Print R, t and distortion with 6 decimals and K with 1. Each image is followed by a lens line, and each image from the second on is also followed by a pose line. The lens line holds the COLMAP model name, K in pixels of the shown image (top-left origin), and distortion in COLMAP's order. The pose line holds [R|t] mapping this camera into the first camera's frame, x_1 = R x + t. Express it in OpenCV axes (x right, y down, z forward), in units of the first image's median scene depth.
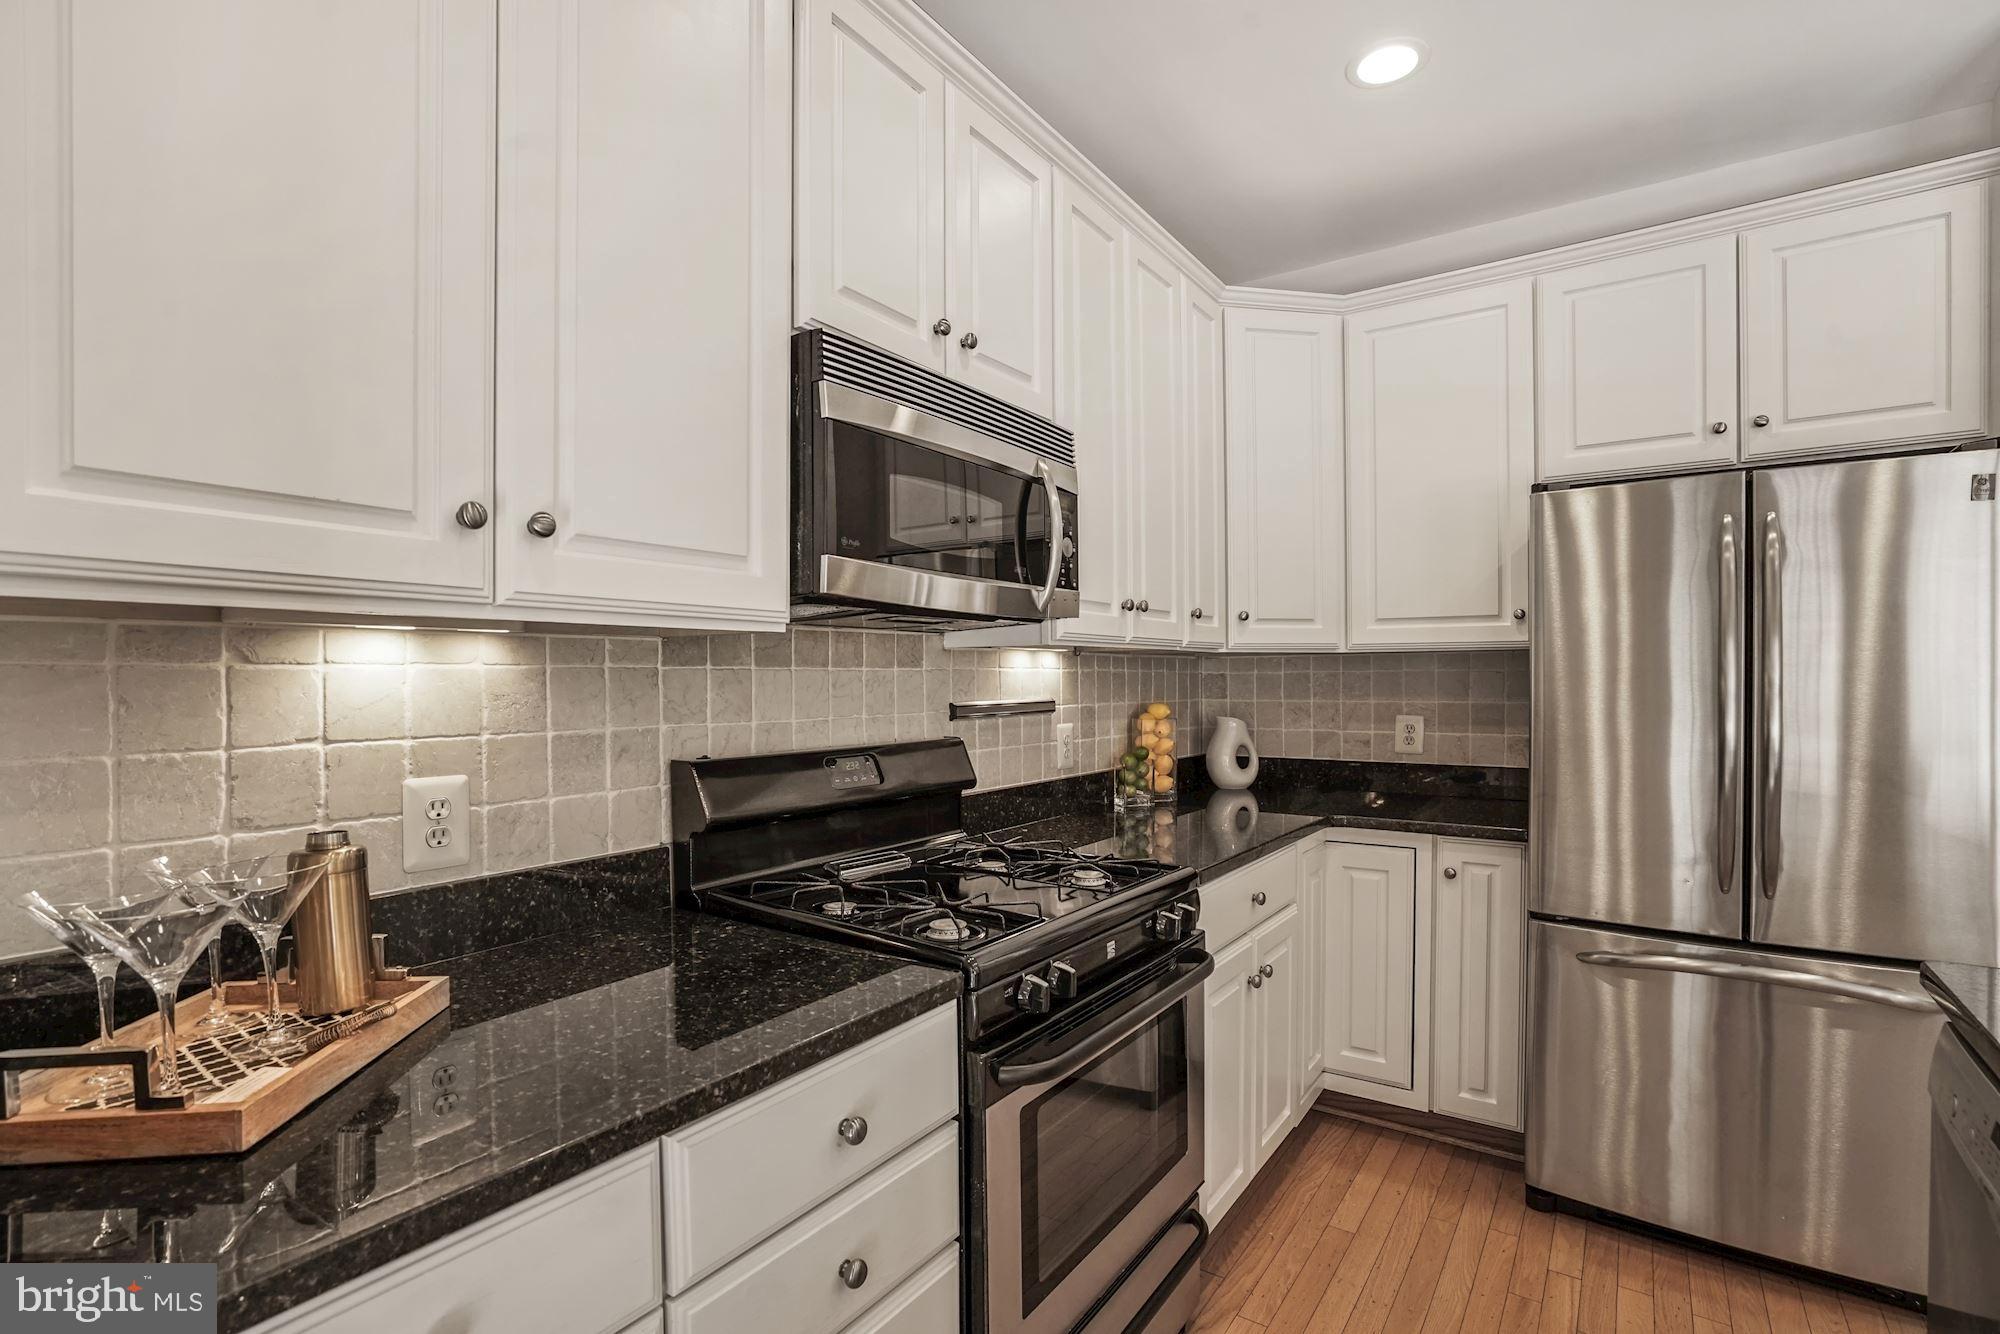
lens RADIAL K [[933.6, 0, 995.9], [0, 933.6, 679.1], [0, 0, 1]] dist [-0.043326, 0.007686]
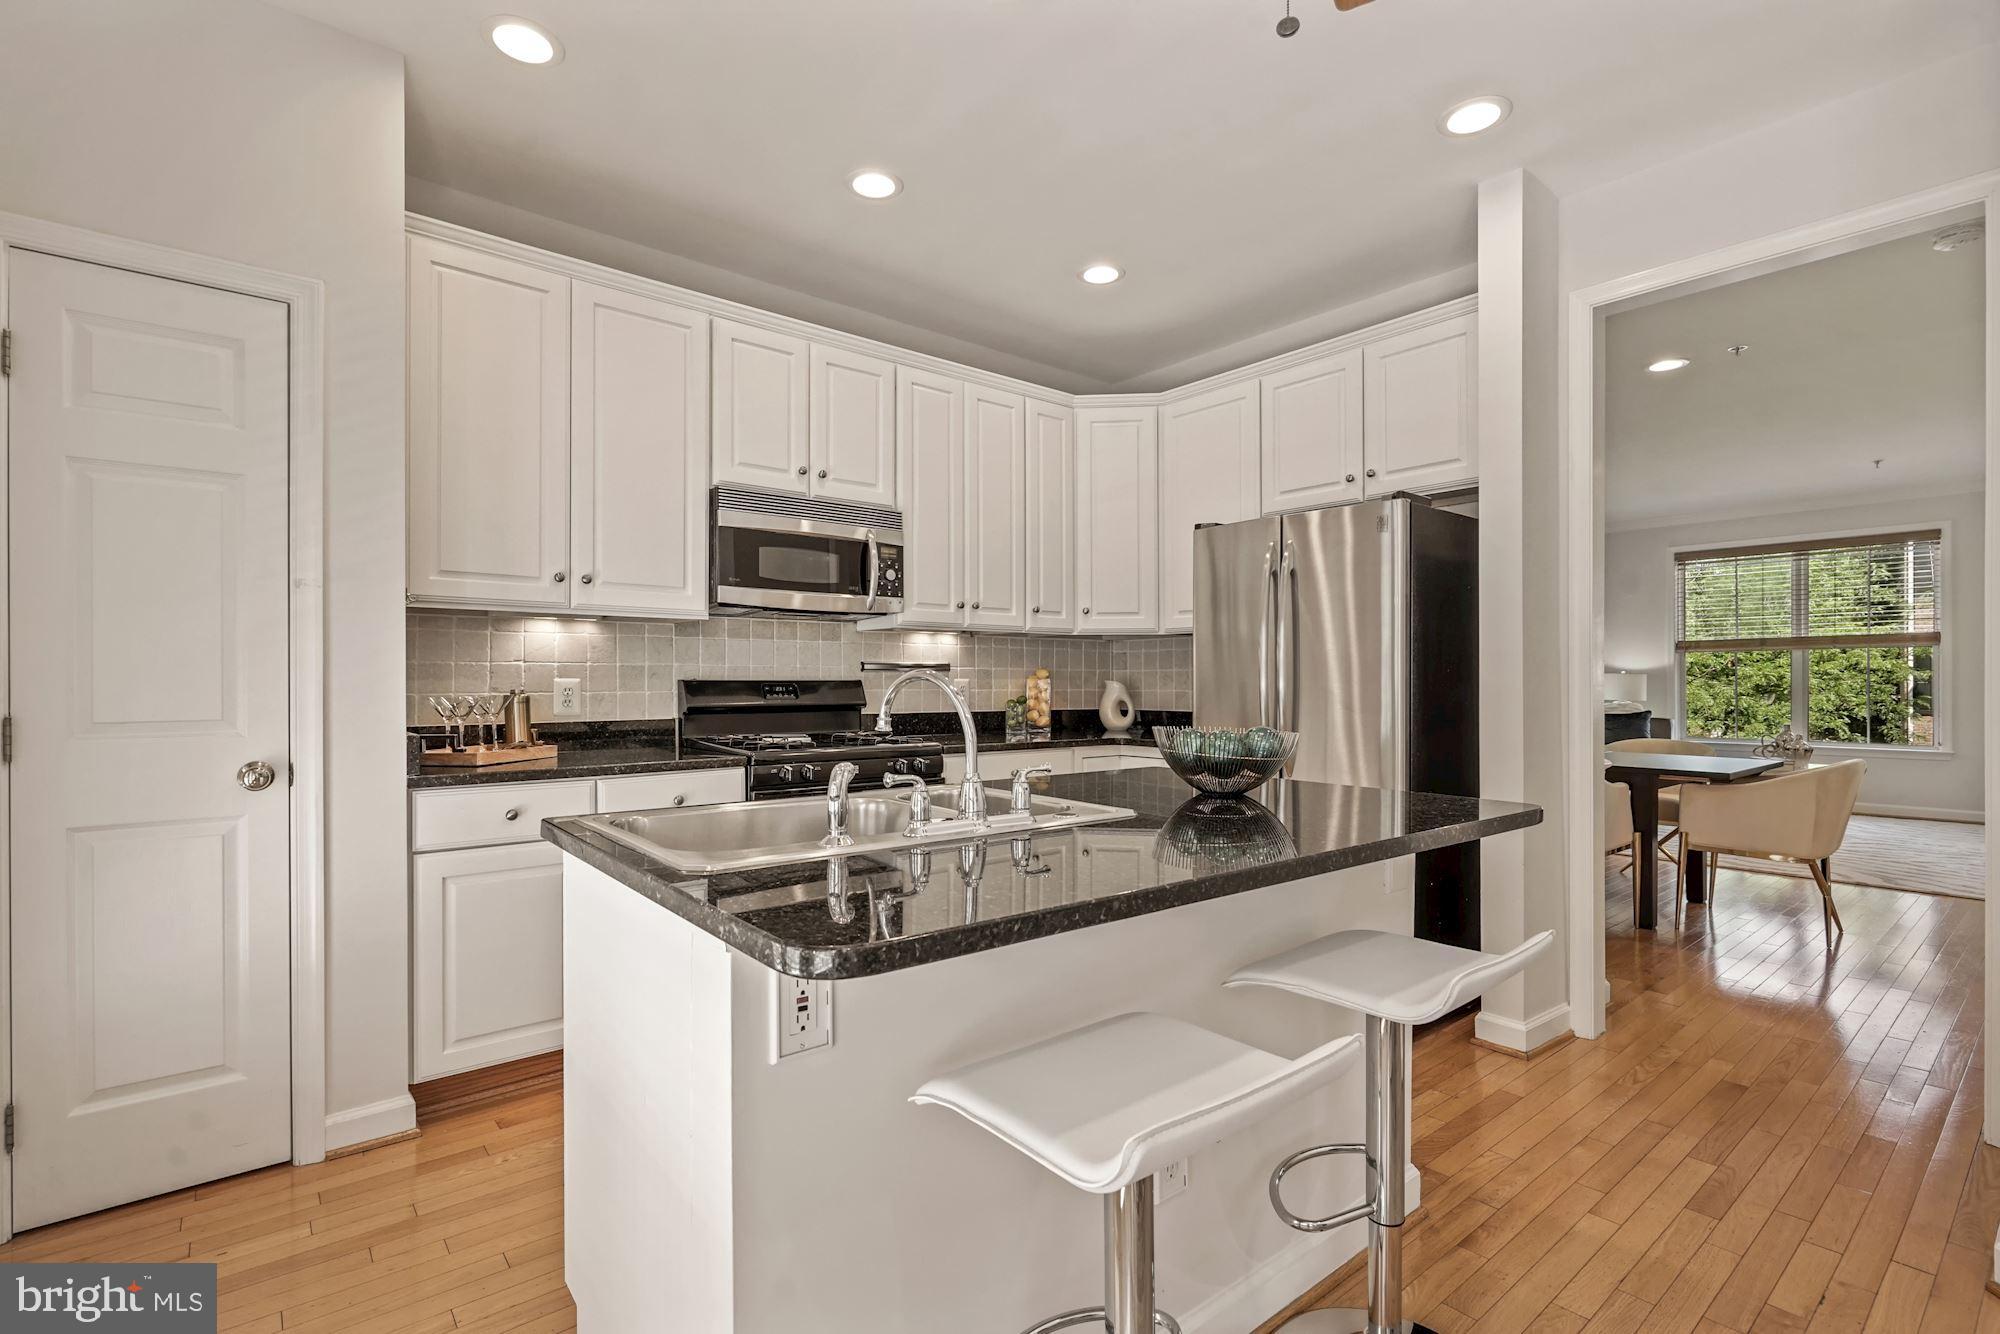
lens RADIAL K [[933.6, 0, 1014.1], [0, 933.6, 666.9], [0, 0, 1]] dist [-0.043326, 0.007686]
pose [[0.964150, 0.003438, -0.265336, 0.791317], [-0.007355, 0.999878, -0.013773, 0.065718], [0.265256, 0.015231, 0.964058, -0.707956]]
